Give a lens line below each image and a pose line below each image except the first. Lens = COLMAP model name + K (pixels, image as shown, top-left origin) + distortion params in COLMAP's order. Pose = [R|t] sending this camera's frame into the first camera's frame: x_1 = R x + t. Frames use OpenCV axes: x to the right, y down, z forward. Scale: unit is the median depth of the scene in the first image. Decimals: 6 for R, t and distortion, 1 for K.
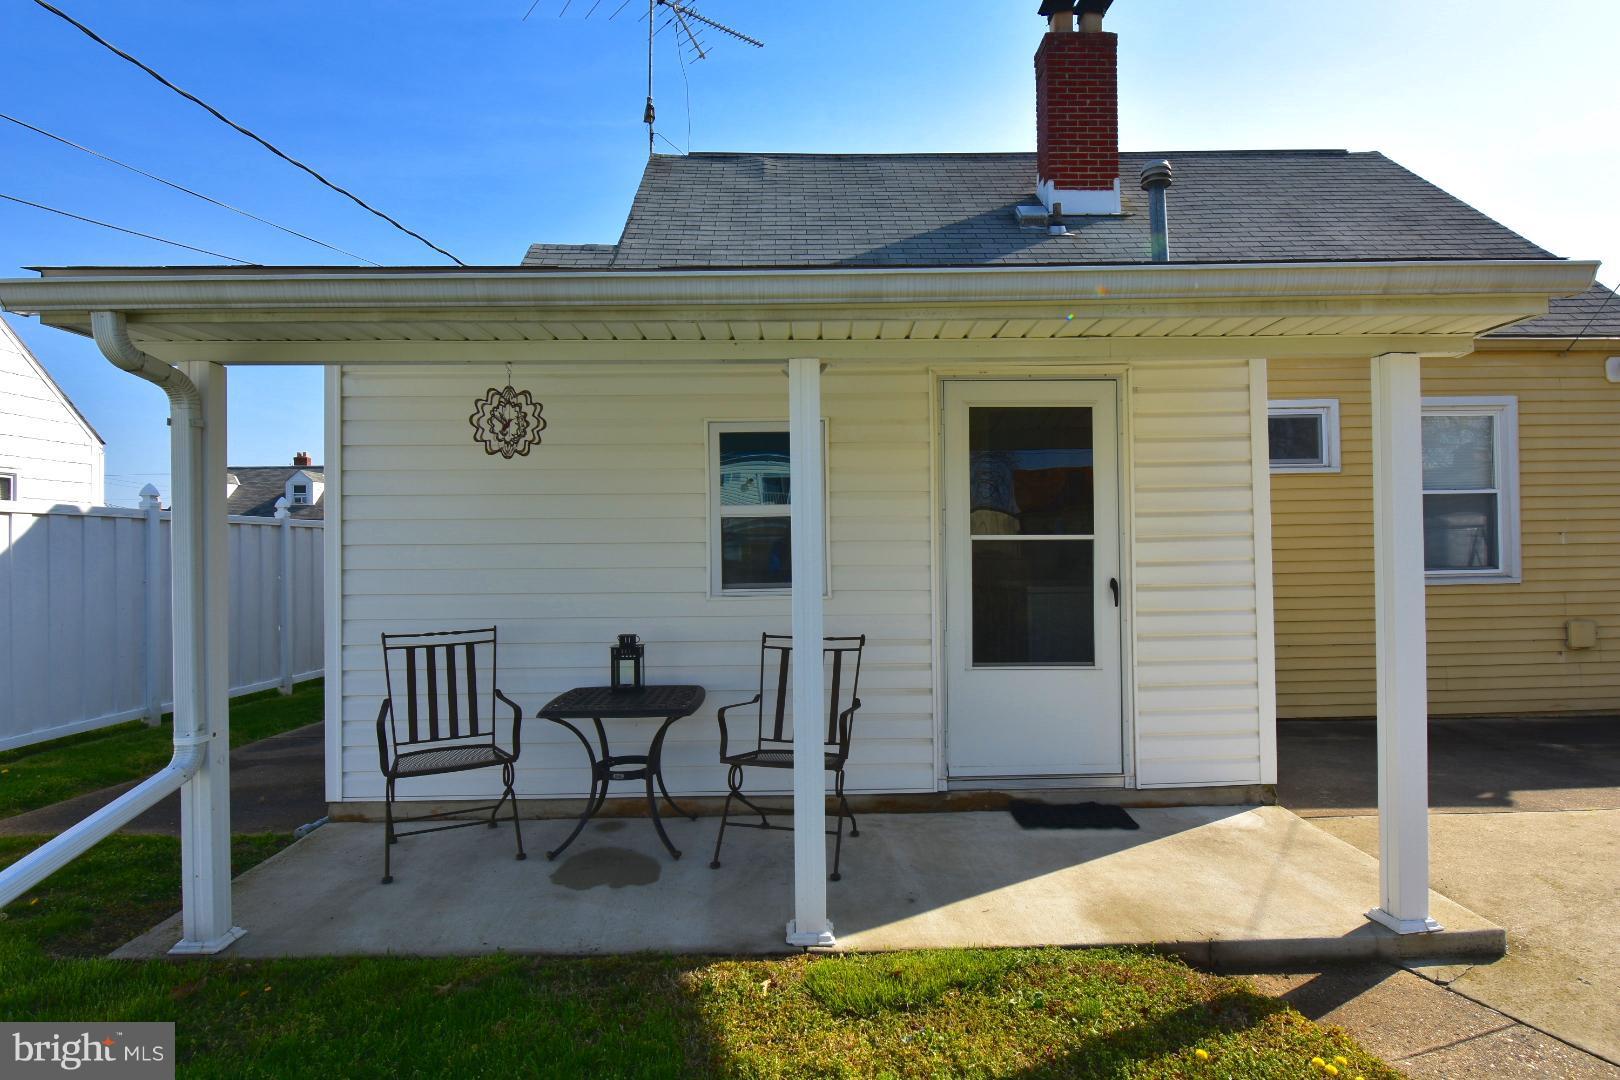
lens RADIAL K [[717.3, 0, 815.4], [0, 717.3, 536.6], [0, 0, 1]] dist [0.014252, -0.022350]
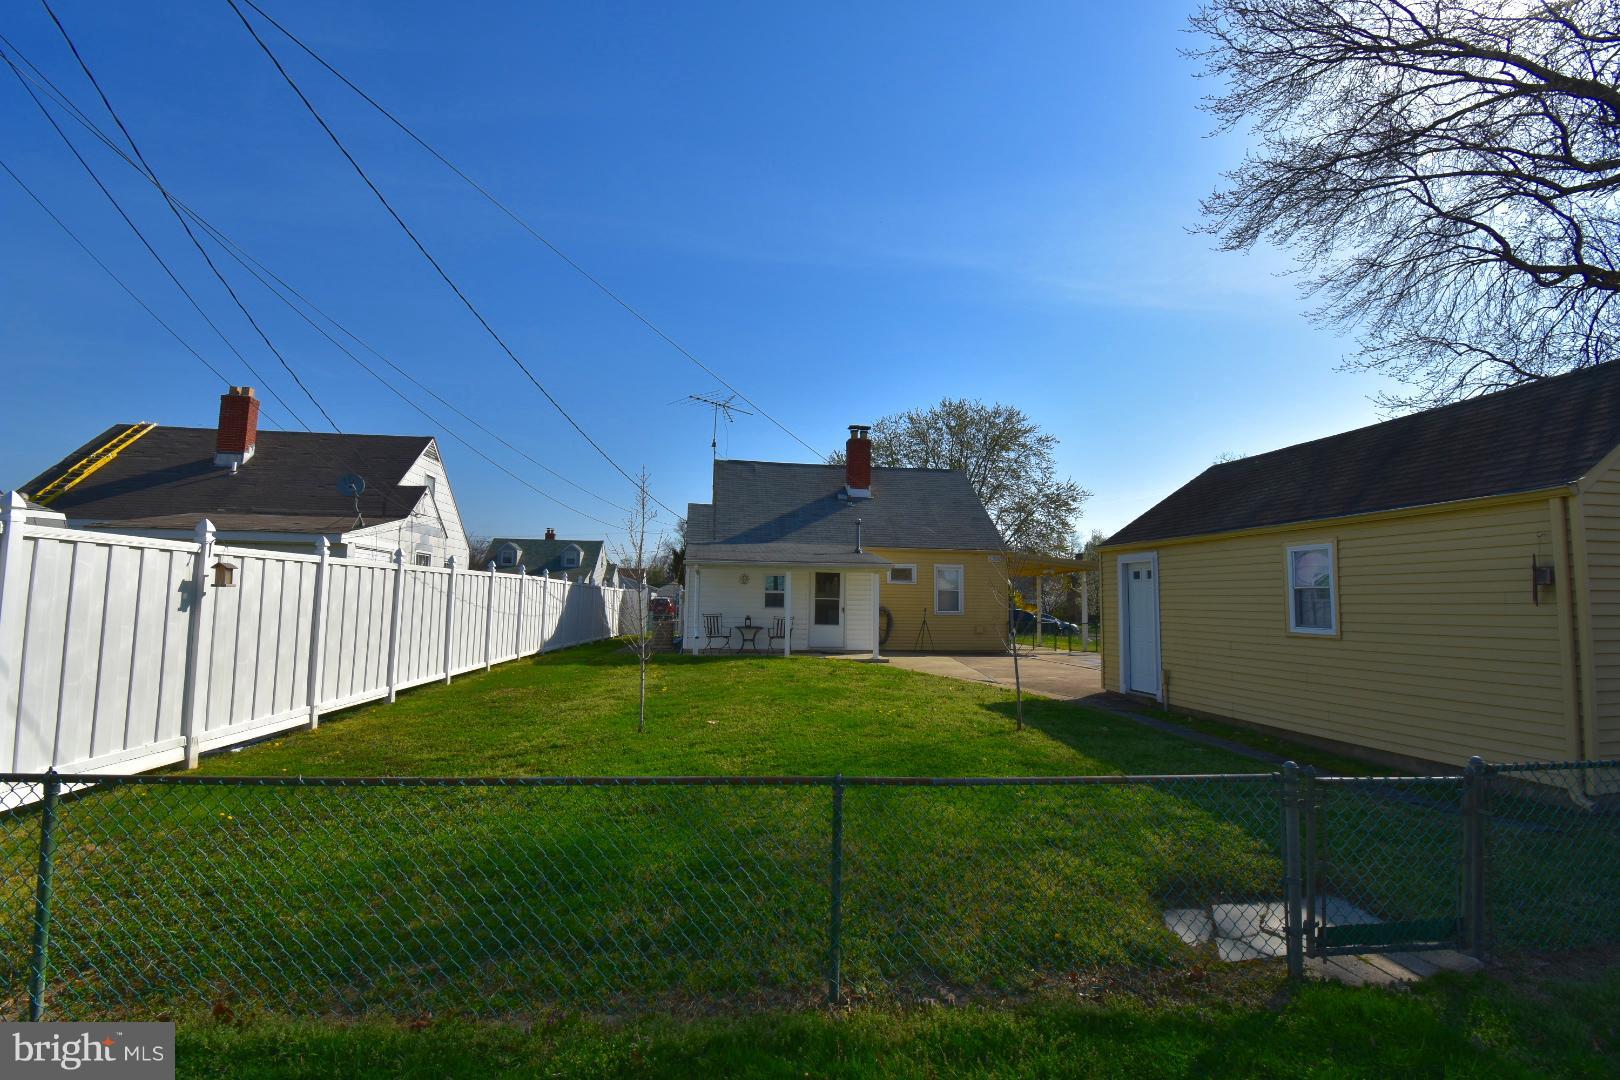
lens RADIAL K [[717.3, 0, 815.4], [0, 717.3, 536.6], [0, 0, 1]] dist [0.014252, -0.022350]
pose [[0.985743, 0.043683, 0.162491, -0.614460], [-0.030507, 0.996106, -0.082716, -0.014942], [-0.165472, 0.076579, 0.983237, -3.943943]]
